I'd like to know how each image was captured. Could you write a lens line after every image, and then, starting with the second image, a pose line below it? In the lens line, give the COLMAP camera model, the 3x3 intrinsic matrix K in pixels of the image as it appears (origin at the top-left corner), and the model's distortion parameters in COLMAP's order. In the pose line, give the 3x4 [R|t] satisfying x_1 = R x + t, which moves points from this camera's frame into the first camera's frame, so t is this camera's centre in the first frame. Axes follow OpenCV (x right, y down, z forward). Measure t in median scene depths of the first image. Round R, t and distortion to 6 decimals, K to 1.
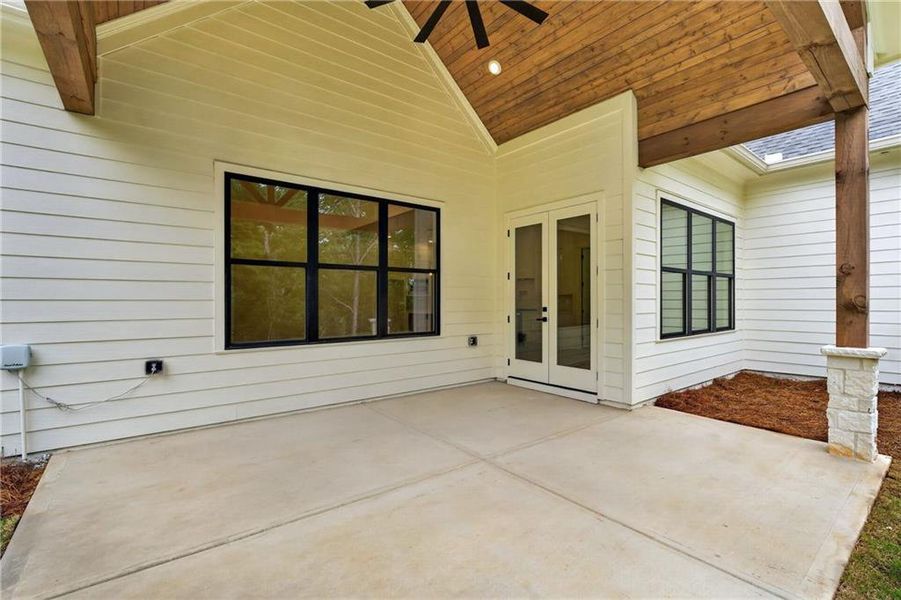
lens RADIAL K [[407.4, 0, 450.9], [0, 407.4, 302.1], [0, 0, 1]] dist [-0.000061, 0.000042]
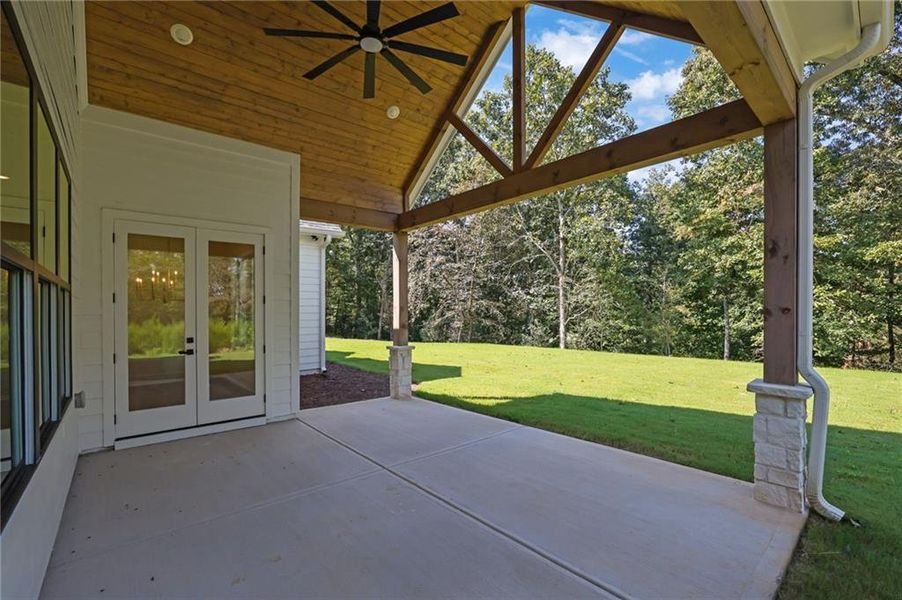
lens RADIAL K [[407.9, 0, 451.4], [0, 407.9, 302.1], [0, 0, 1]] dist [-0.000061, 0.000042]
pose [[-0.041676, 0.013371, 0.999042, -0.656119], [0.005433, 0.999899, -0.013155, -0.048428], [-0.999116, 0.004879, -0.041745, 0.492394]]
